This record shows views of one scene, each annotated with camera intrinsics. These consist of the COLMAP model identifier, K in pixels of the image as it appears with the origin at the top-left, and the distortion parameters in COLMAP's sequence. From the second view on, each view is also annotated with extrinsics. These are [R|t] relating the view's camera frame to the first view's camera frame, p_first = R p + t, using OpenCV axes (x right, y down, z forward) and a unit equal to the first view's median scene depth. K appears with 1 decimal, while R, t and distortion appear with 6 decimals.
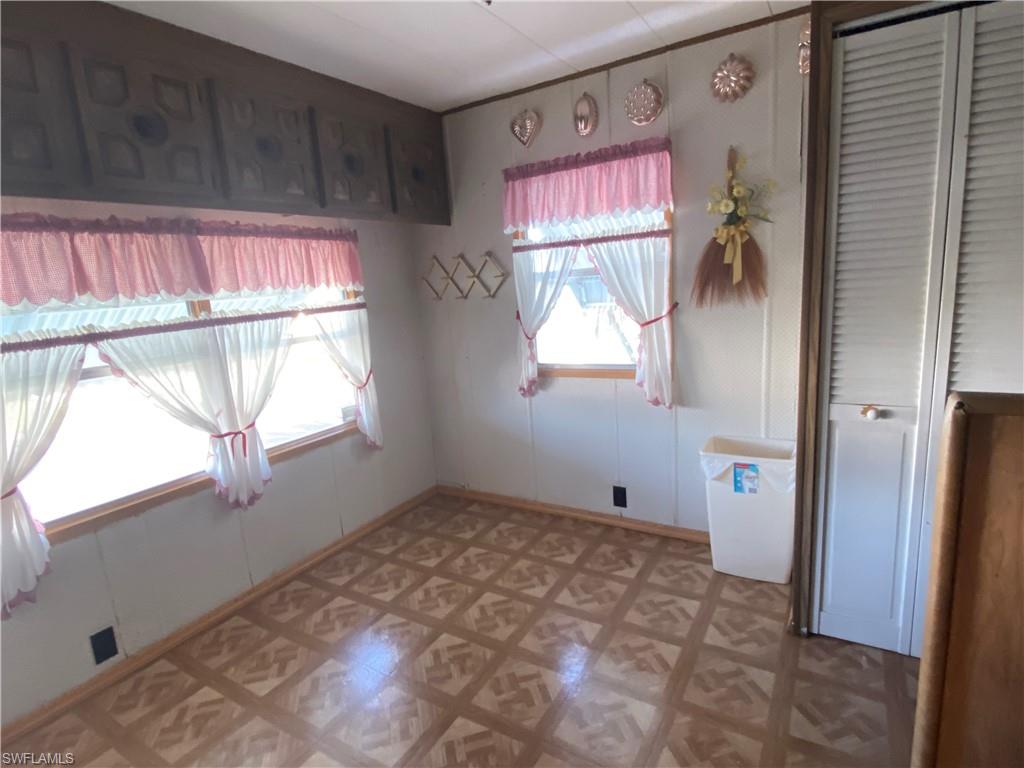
lens RADIAL K [[545.4, 0, 513.6], [0, 545.4, 390.6], [0, 0, 1]] dist [-0.007727, -0.002712]
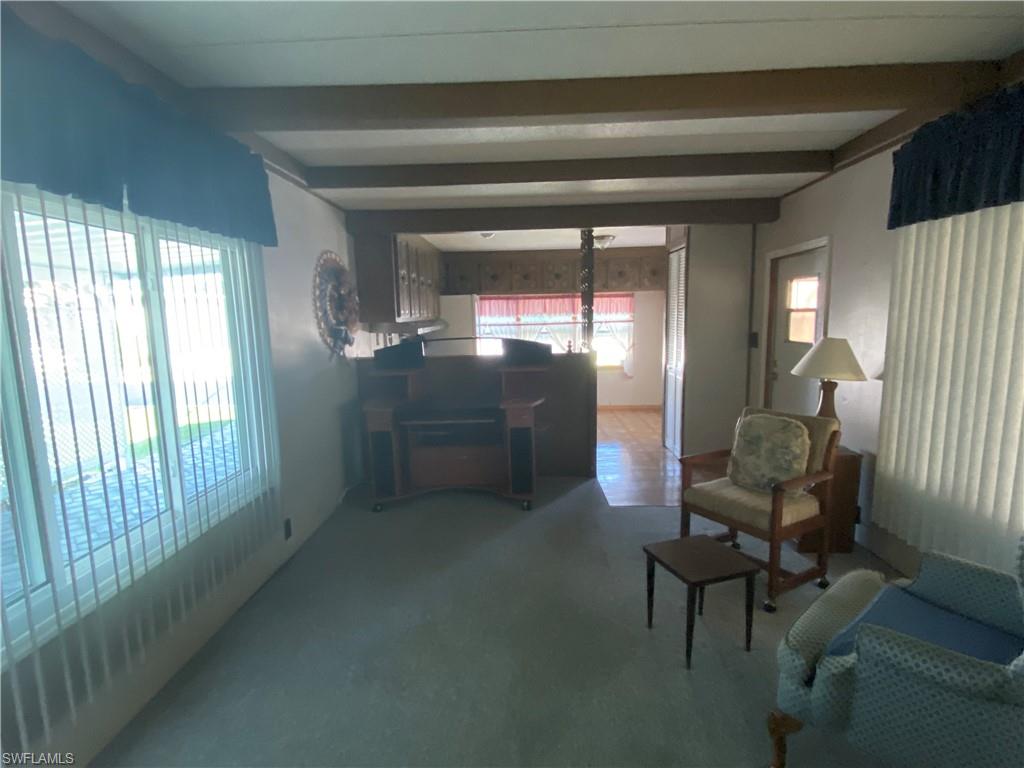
lens RADIAL K [[545.4, 0, 513.6], [0, 545.4, 390.6], [0, 0, 1]] dist [-0.007727, -0.002712]
pose [[0.493916, 0.183189, -0.849994, 2.020187], [-0.187924, 0.976941, 0.101349, 0.014568], [0.848959, 0.109676, 0.516952, -0.949408]]
